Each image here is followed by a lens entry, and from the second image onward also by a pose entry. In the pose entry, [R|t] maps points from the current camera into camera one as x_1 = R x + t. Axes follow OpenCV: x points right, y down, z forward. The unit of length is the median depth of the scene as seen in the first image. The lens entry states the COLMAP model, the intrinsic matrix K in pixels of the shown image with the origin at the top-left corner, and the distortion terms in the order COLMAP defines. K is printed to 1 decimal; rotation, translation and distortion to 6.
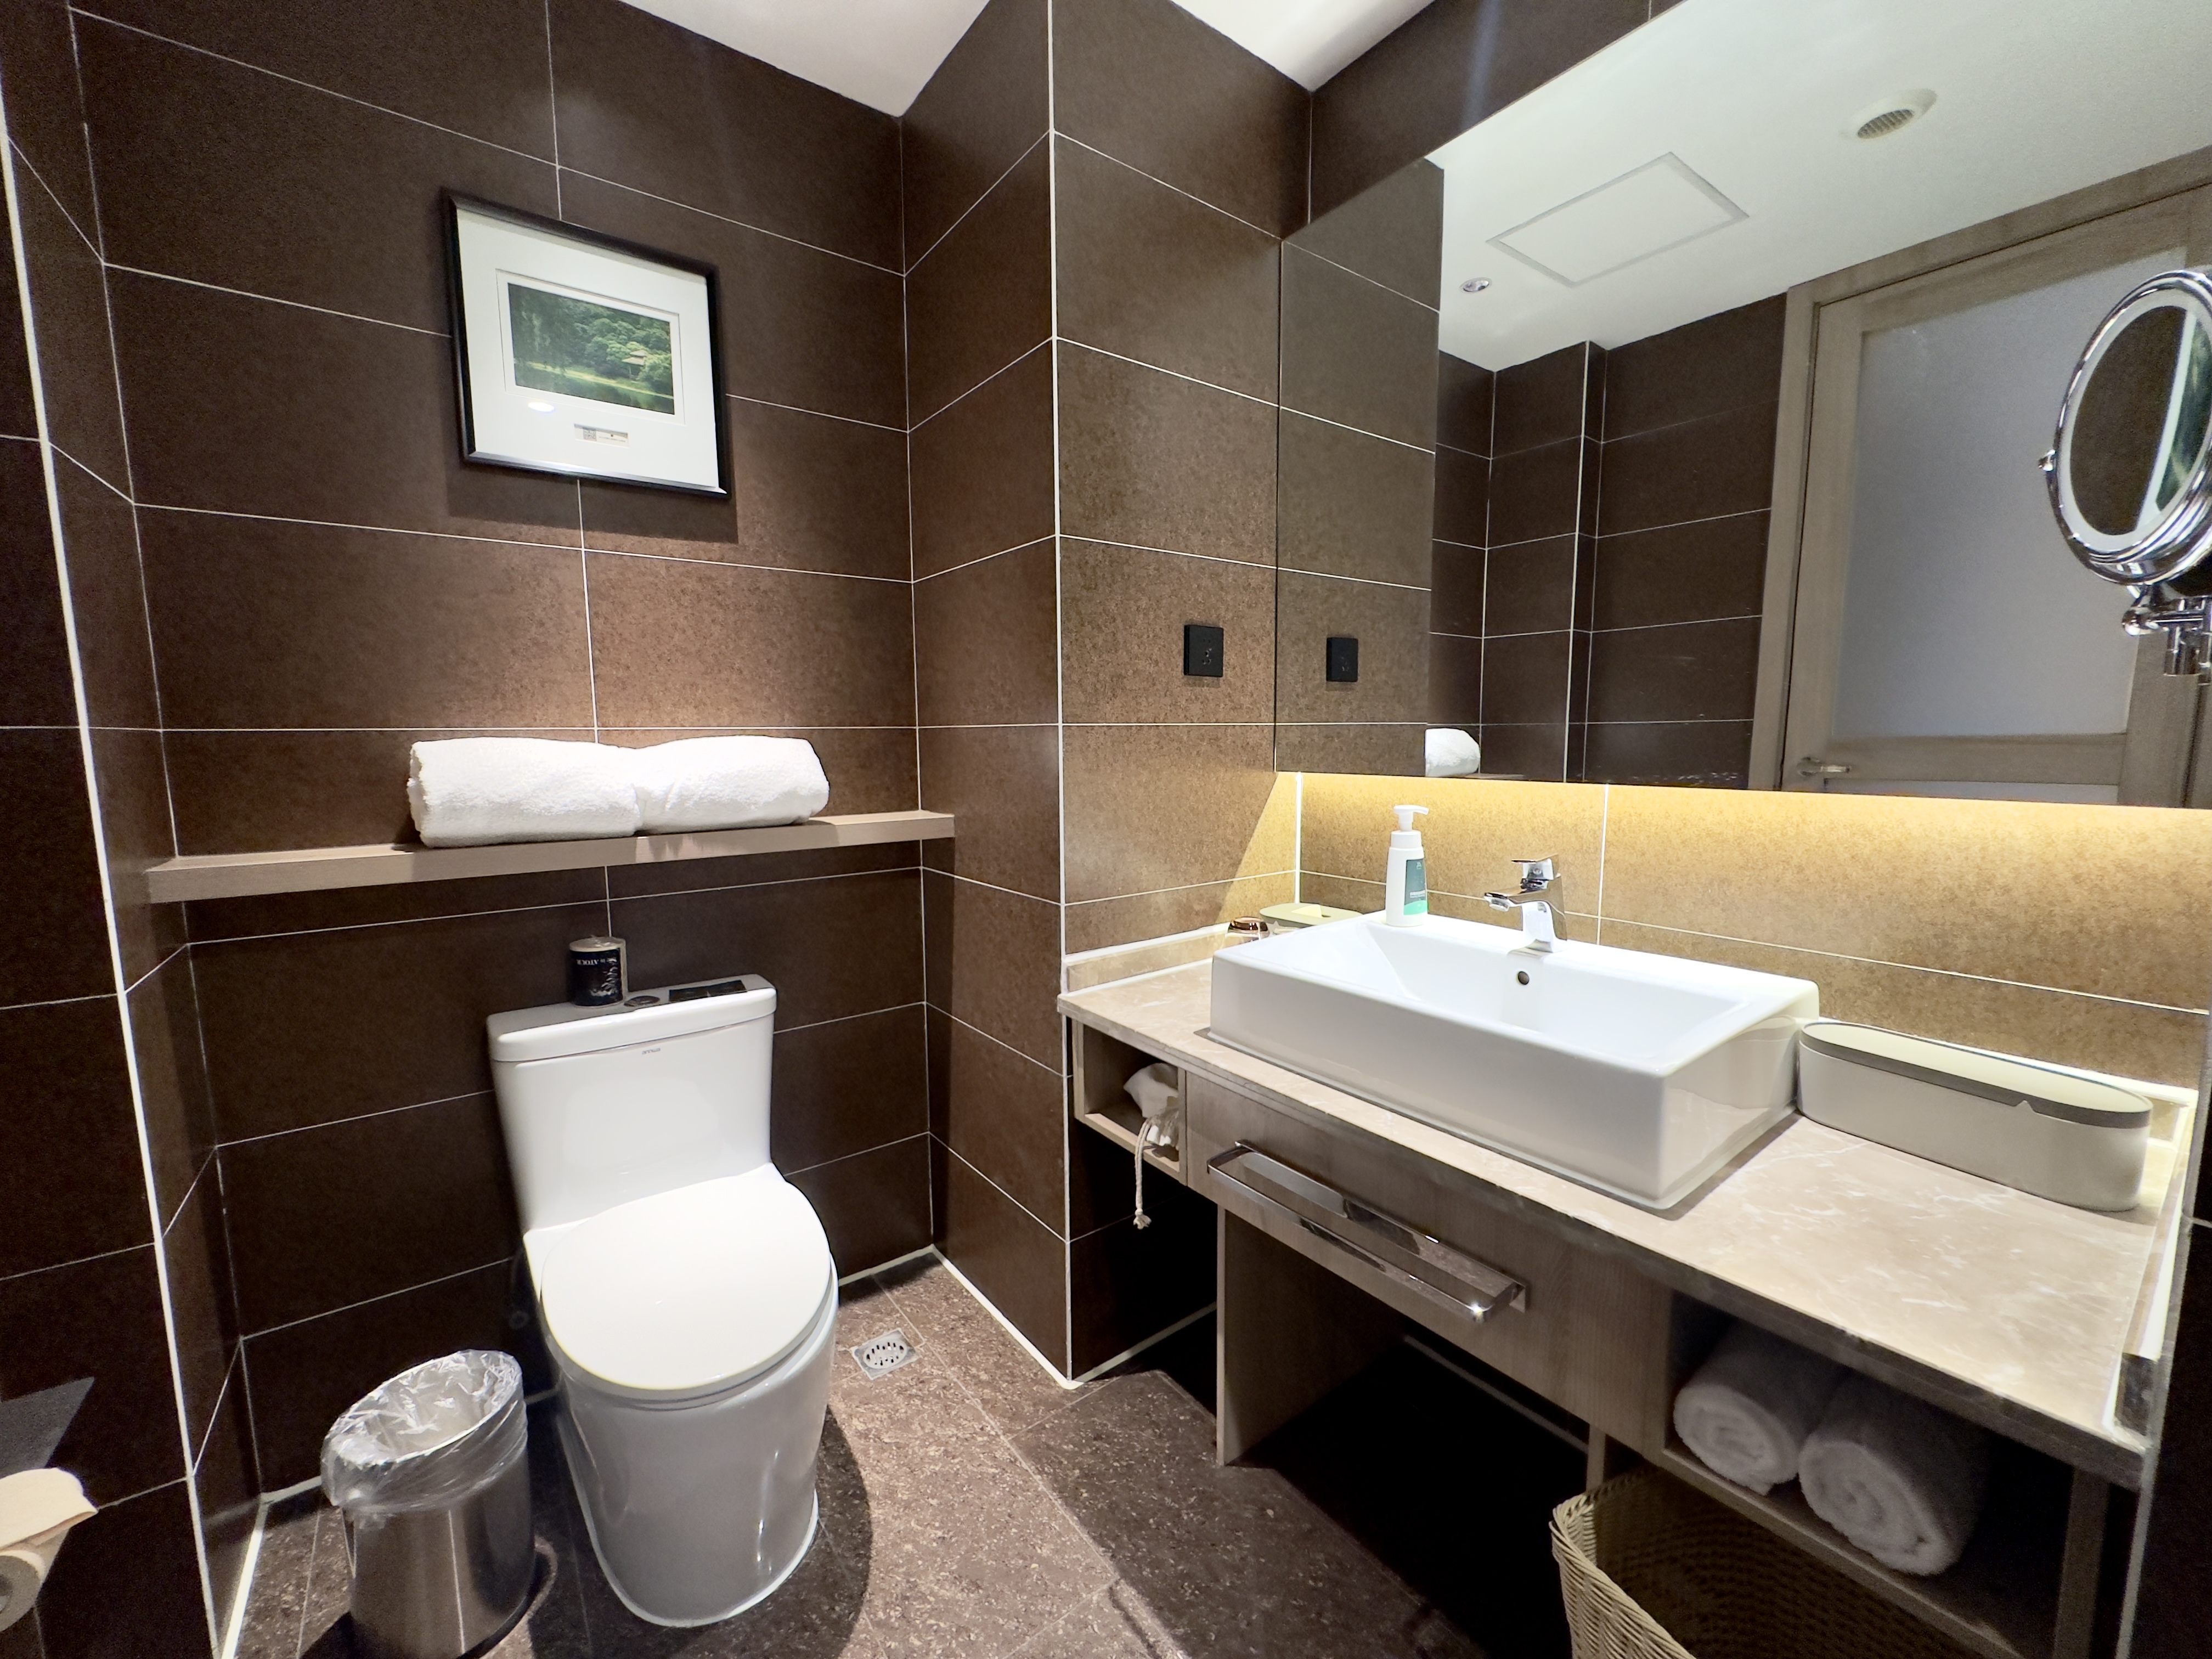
lens RADIAL K [[872.4, 0, 1127.3], [0, 872.4, 807.2], [0, 0, 1]] dist [-0.000006, 0.000158]
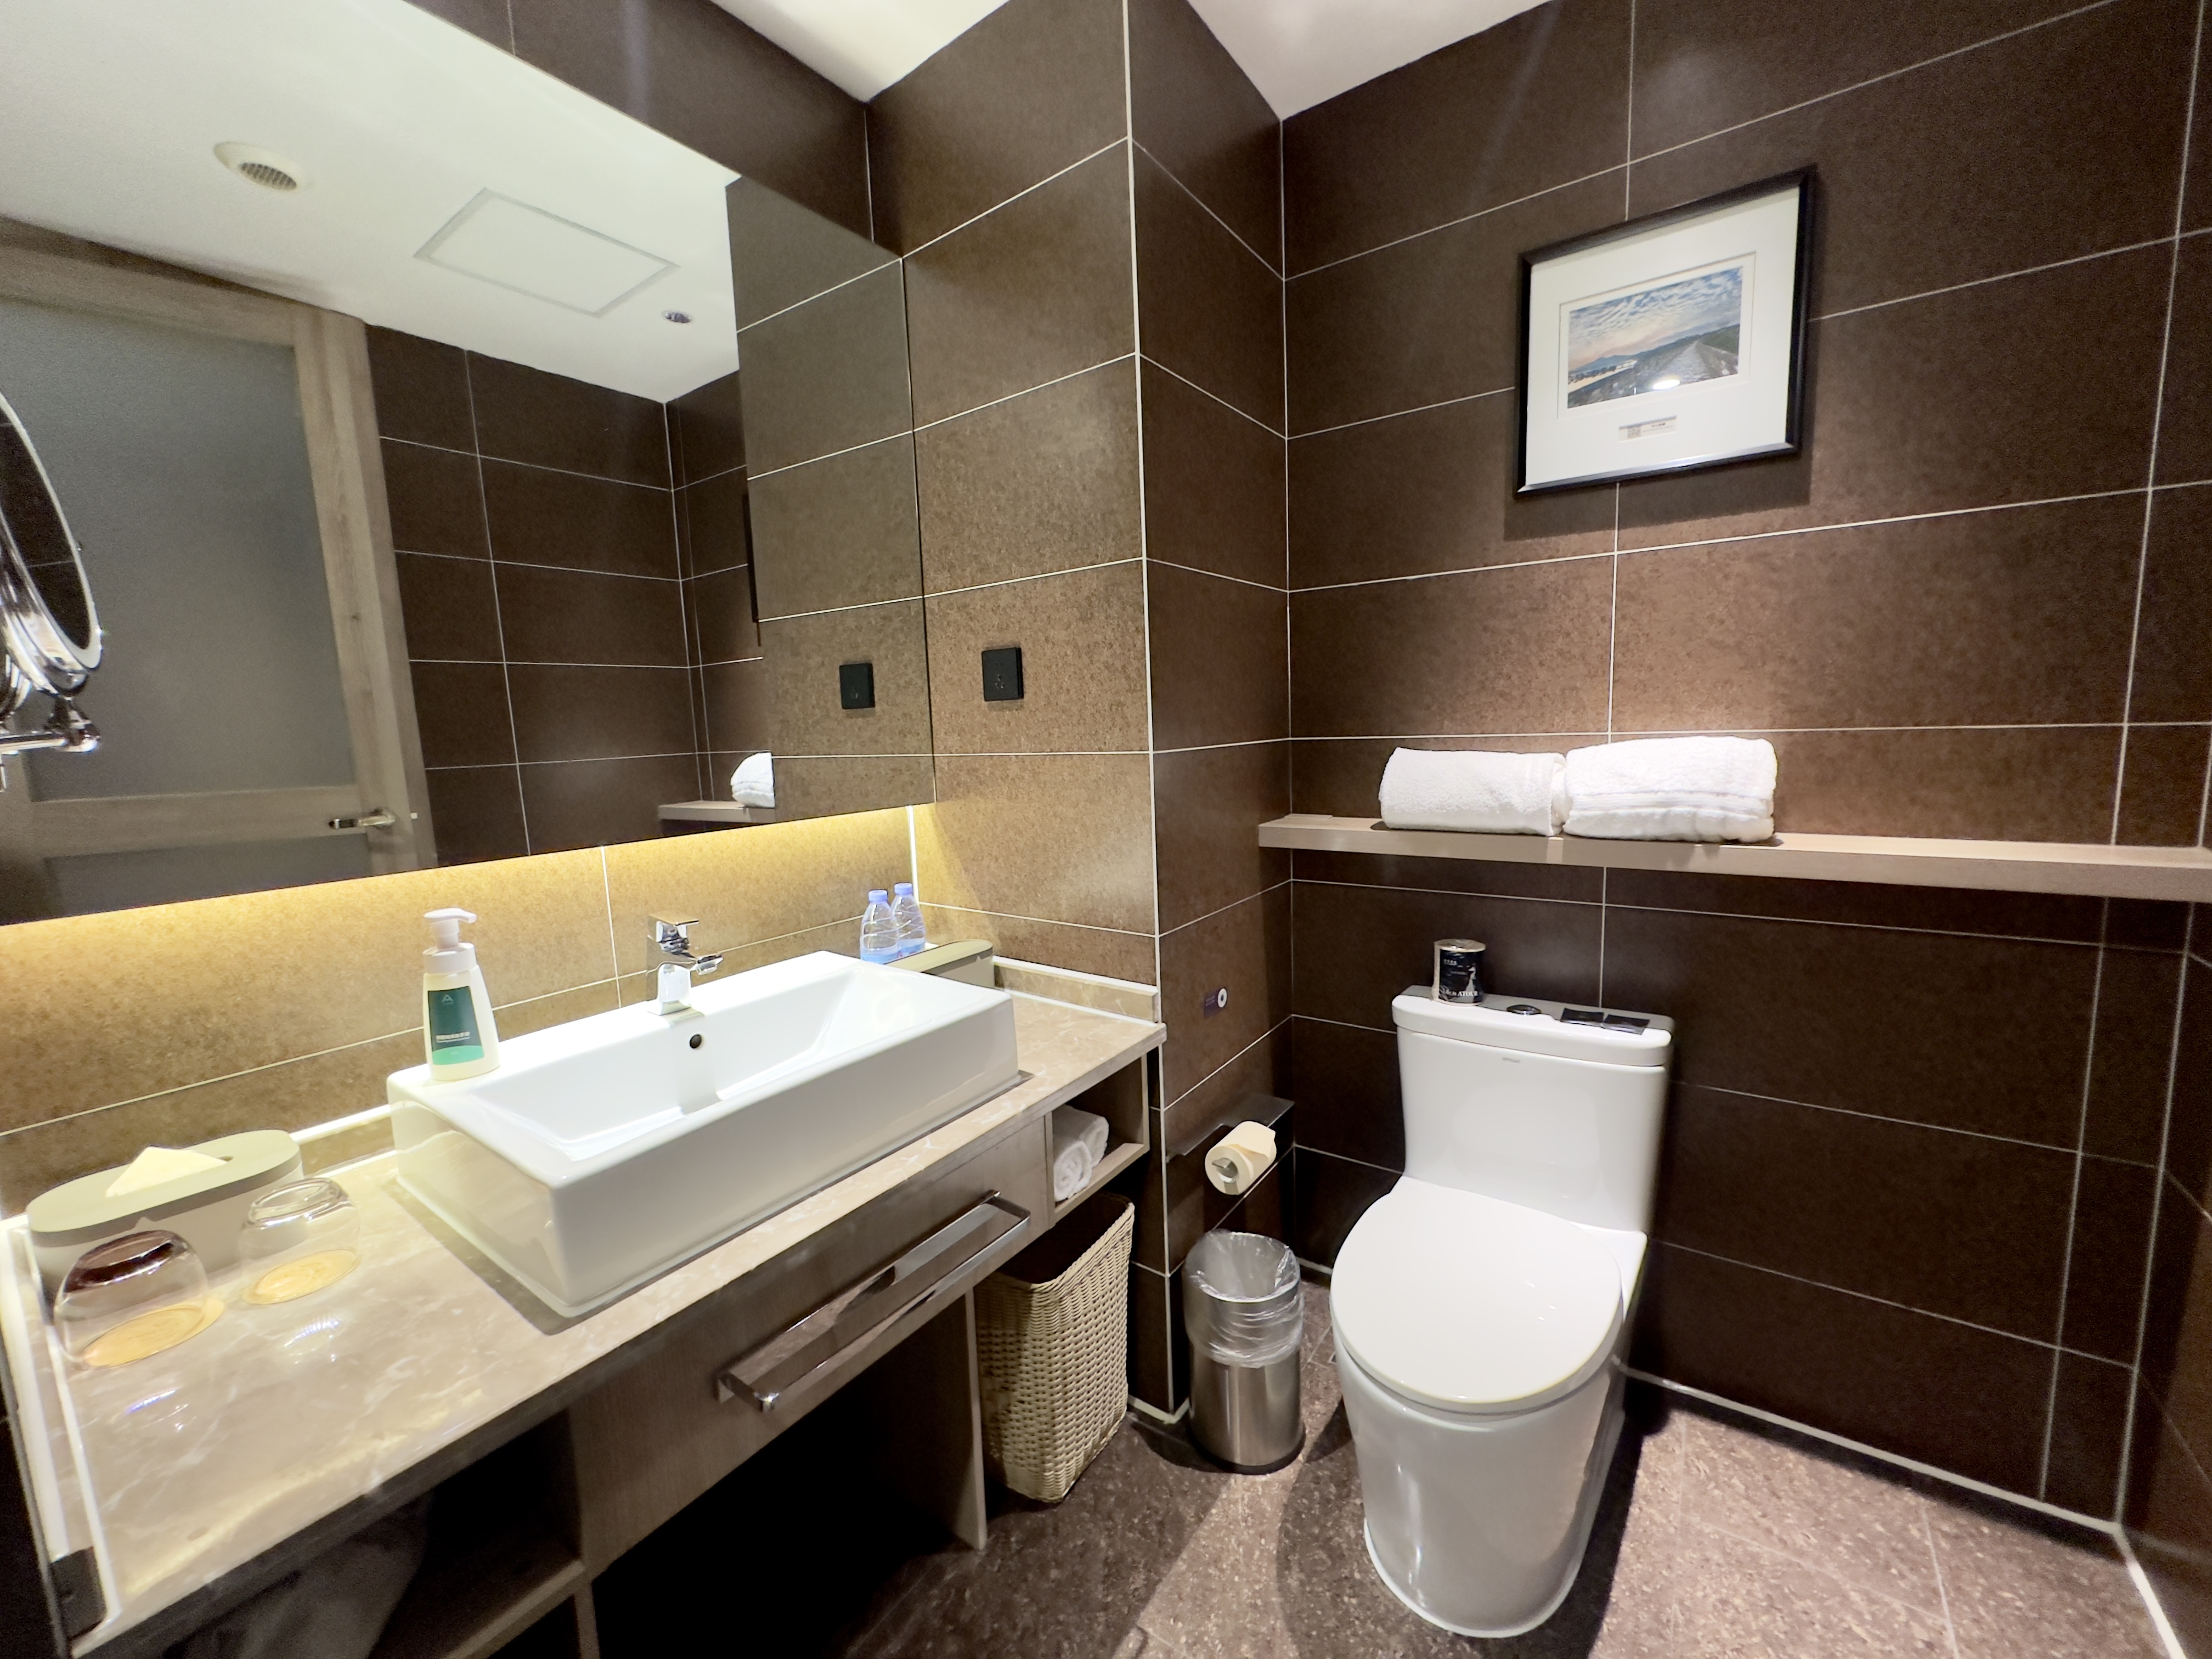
lens RADIAL K [[902.9, 0, 1119.4], [0, 902.9, 839.2], [0, 0, 1]] dist [0.011382, -0.000433]
pose [[0.310489, 0.101964, -0.945092, 2.281740], [-0.072645, 0.993868, 0.083361, -0.165537], [0.947797, 0.042774, 0.315992, 1.574855]]
